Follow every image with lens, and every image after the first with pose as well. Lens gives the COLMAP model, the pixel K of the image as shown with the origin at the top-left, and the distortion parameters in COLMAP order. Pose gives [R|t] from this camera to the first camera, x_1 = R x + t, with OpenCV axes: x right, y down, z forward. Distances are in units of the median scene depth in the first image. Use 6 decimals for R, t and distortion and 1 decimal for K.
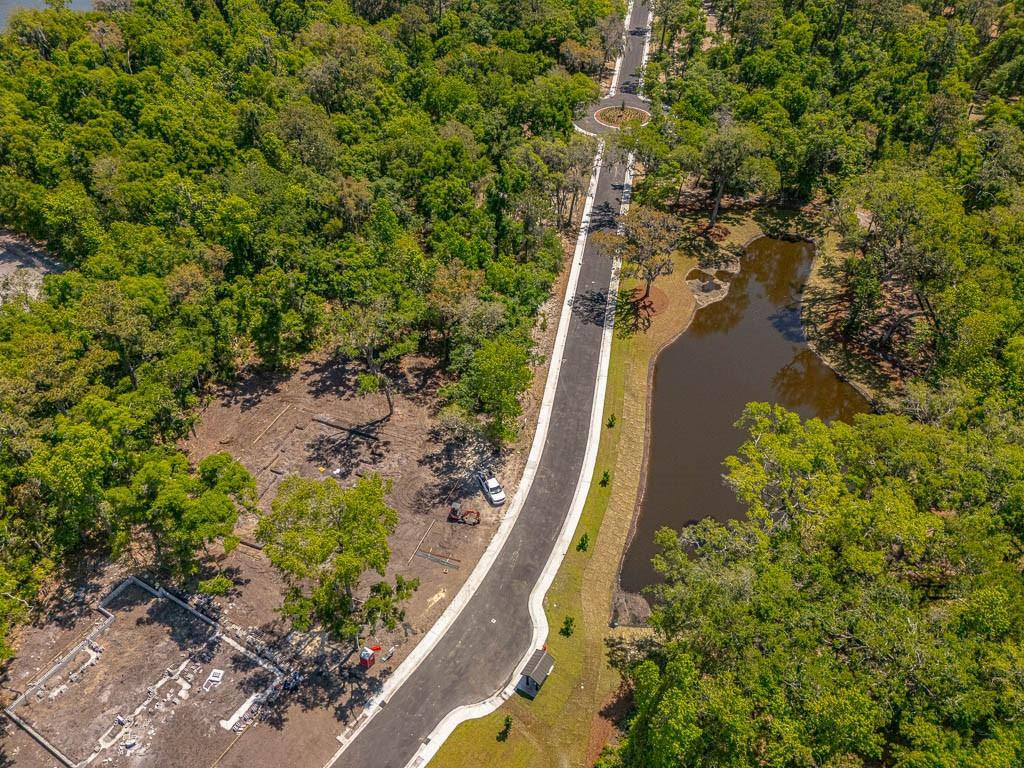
lens RADIAL K [[767.6, 0, 509.8], [0, 767.6, 385.7], [0, 0, 1]] dist [0.075387, -0.106306]
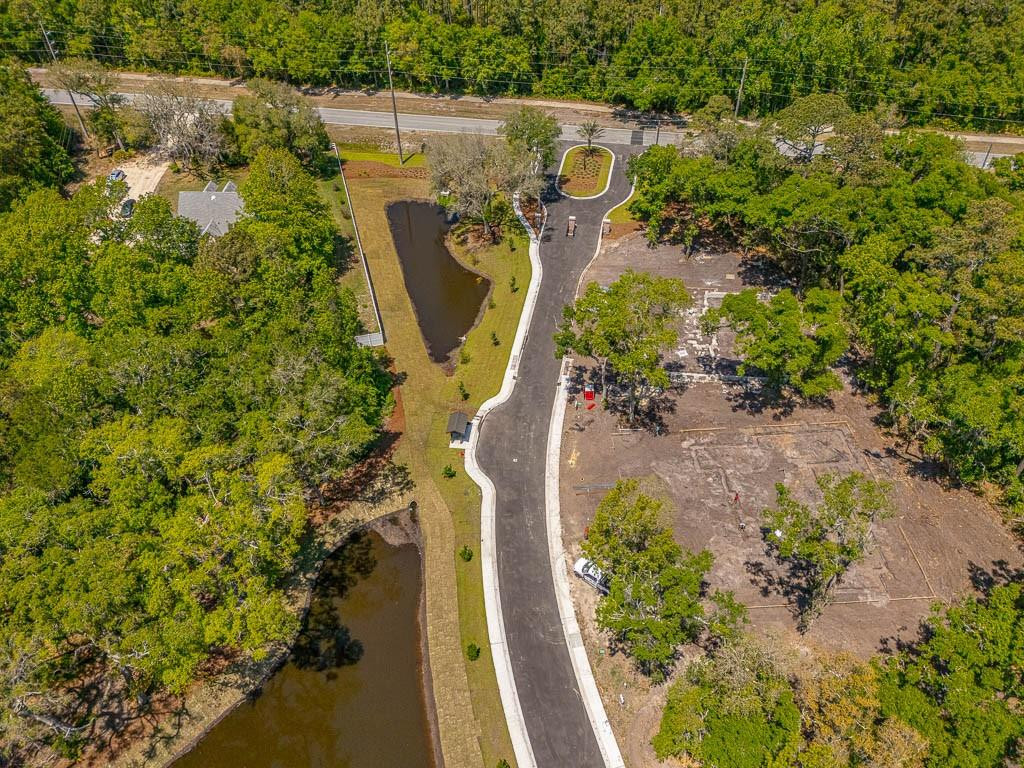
lens RADIAL K [[767.6, 0, 509.8], [0, 767.6, 385.7], [0, 0, 1]] dist [0.075387, -0.106306]
pose [[-0.903130, 0.313084, -0.293827, 0.177385], [-0.263797, 0.135338, 0.955036, -0.486069], [0.338773, 0.940033, -0.039637, 0.613976]]
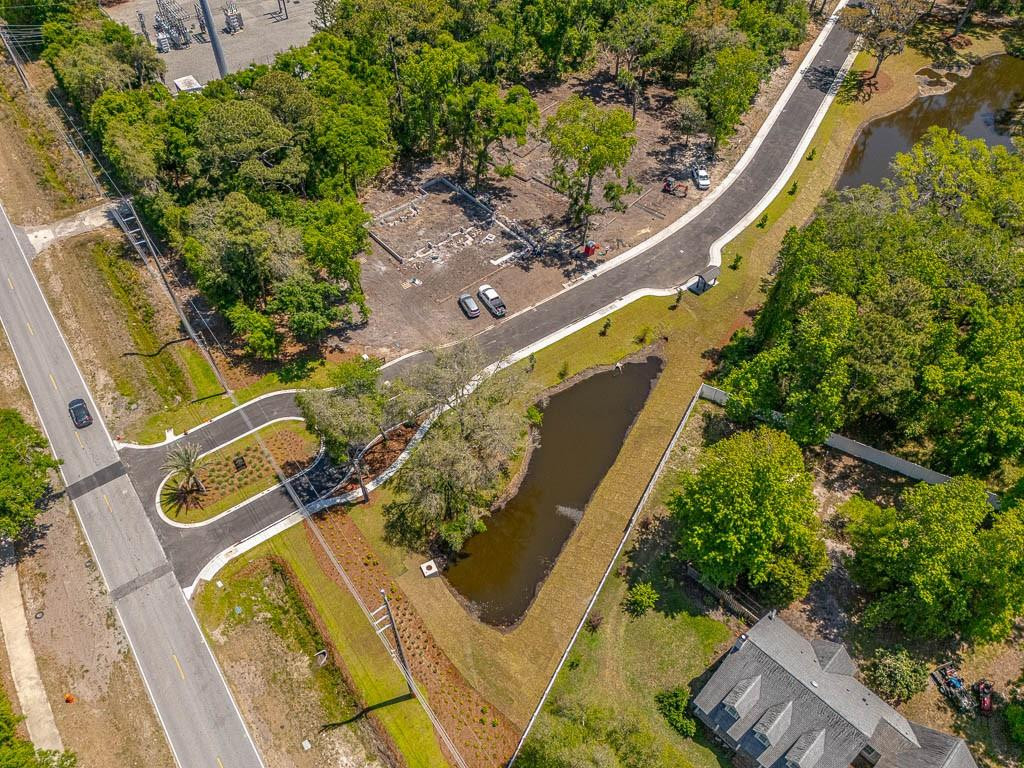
lens RADIAL K [[767.6, 0, 509.8], [0, 767.6, 385.7], [0, 0, 1]] dist [0.075387, -0.106306]
pose [[0.946835, 0.242977, -0.210867, 0.024142], [-0.209041, 0.962866, 0.170852, 0.236907], [0.244550, -0.117689, 0.962468, -0.276013]]
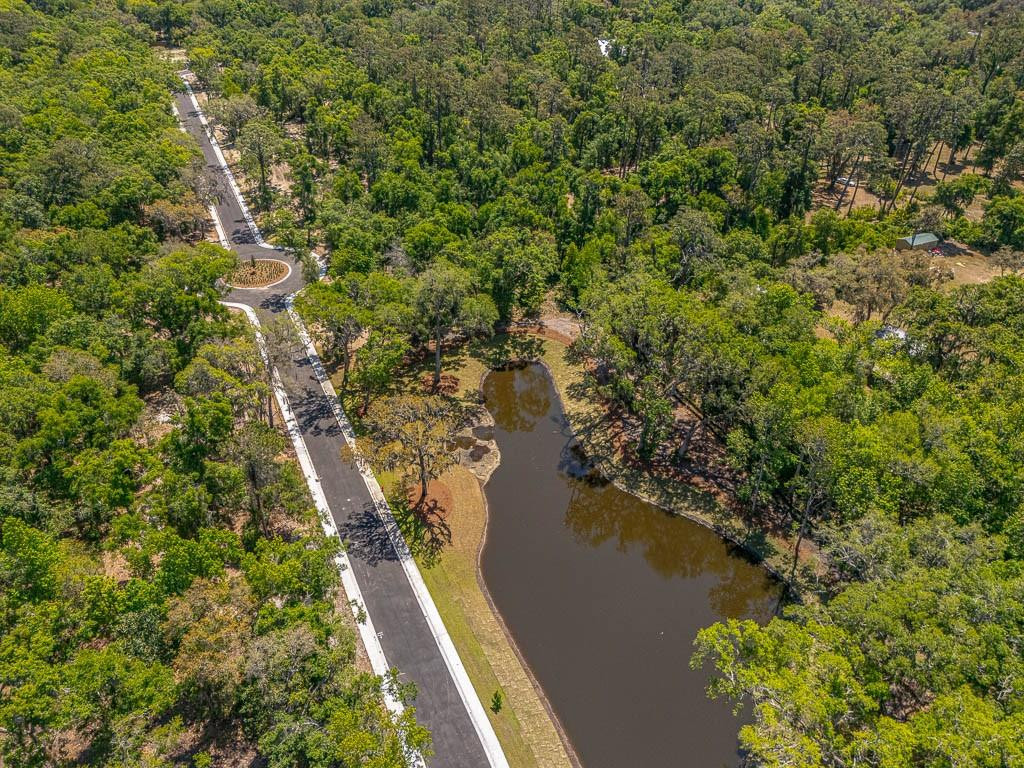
lens RADIAL K [[767.6, 0, 509.8], [0, 767.6, 385.7], [0, 0, 1]] dist [0.075387, -0.106306]
pose [[0.824264, -0.306060, 0.476357, -0.094169], [0.357780, 0.933608, -0.019240, -0.176772], [-0.438842, 0.186290, 0.879041, 0.246958]]
